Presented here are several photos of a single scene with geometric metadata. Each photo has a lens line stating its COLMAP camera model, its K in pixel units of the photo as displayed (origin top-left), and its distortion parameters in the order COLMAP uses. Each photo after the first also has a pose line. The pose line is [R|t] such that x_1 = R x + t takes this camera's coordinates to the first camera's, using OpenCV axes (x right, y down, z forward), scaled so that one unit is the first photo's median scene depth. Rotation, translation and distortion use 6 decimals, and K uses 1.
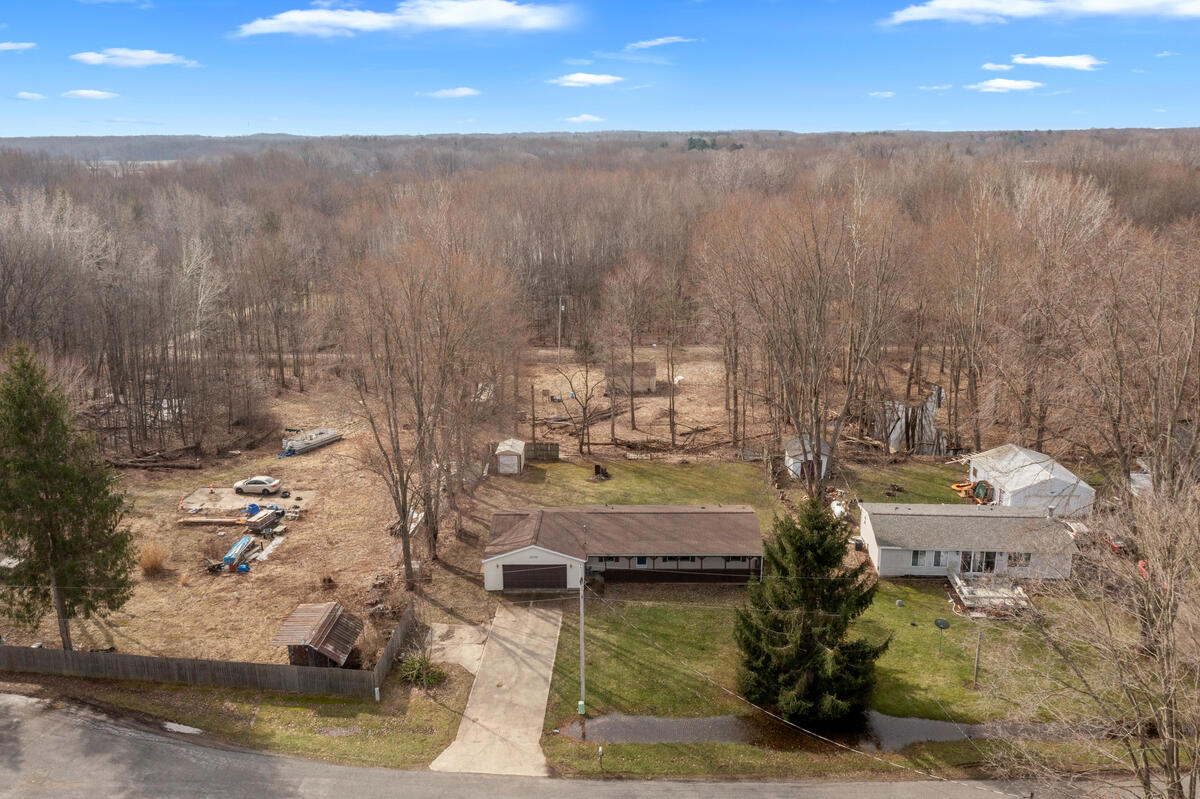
lens RADIAL K [[978.4, 0, 602.8], [0, 978.4, 400.6], [0, 0, 1]] dist [0.025806, -0.008441]
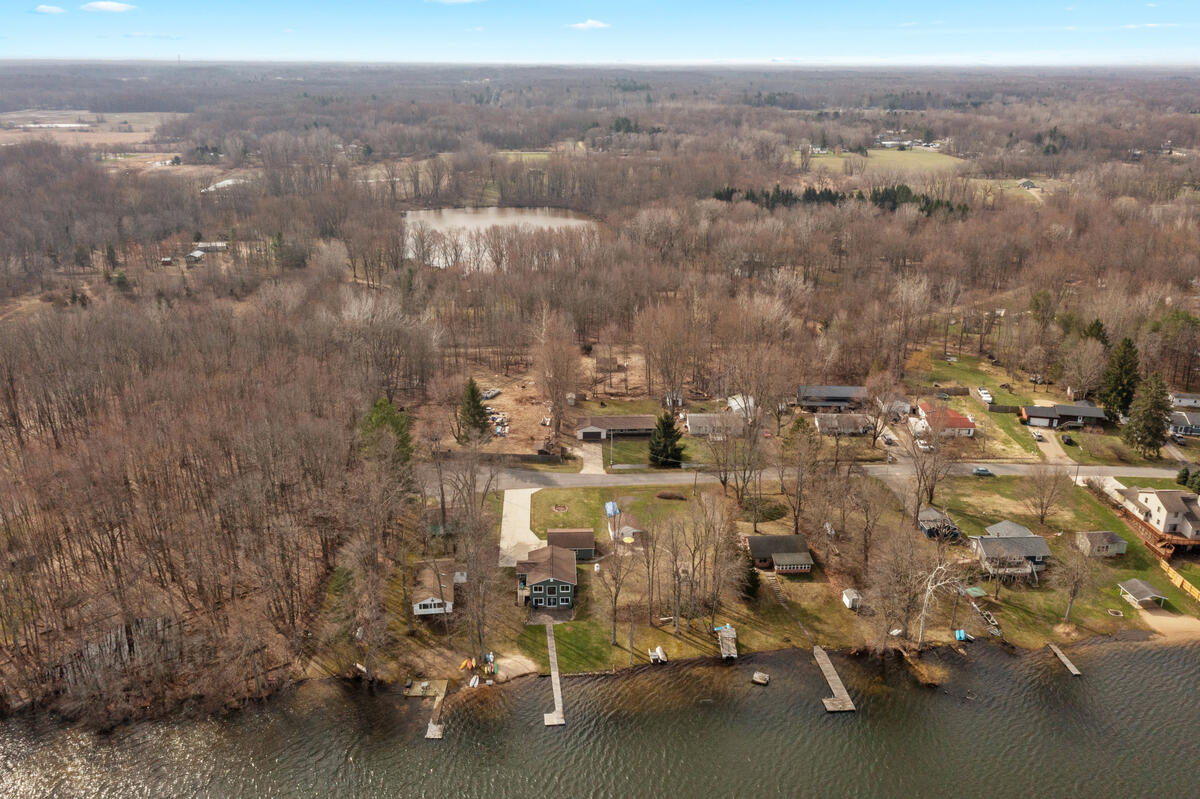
lens RADIAL K [[978.4, 0, 599.8], [0, 978.4, 399.4], [0, 0, 1]] dist [0.025806, -0.008441]
pose [[0.997240, -0.011955, 0.073276, -0.248509], [0.005939, 0.996633, 0.081771, -0.197953], [-0.074007, -0.081110, 0.993954, -2.080850]]
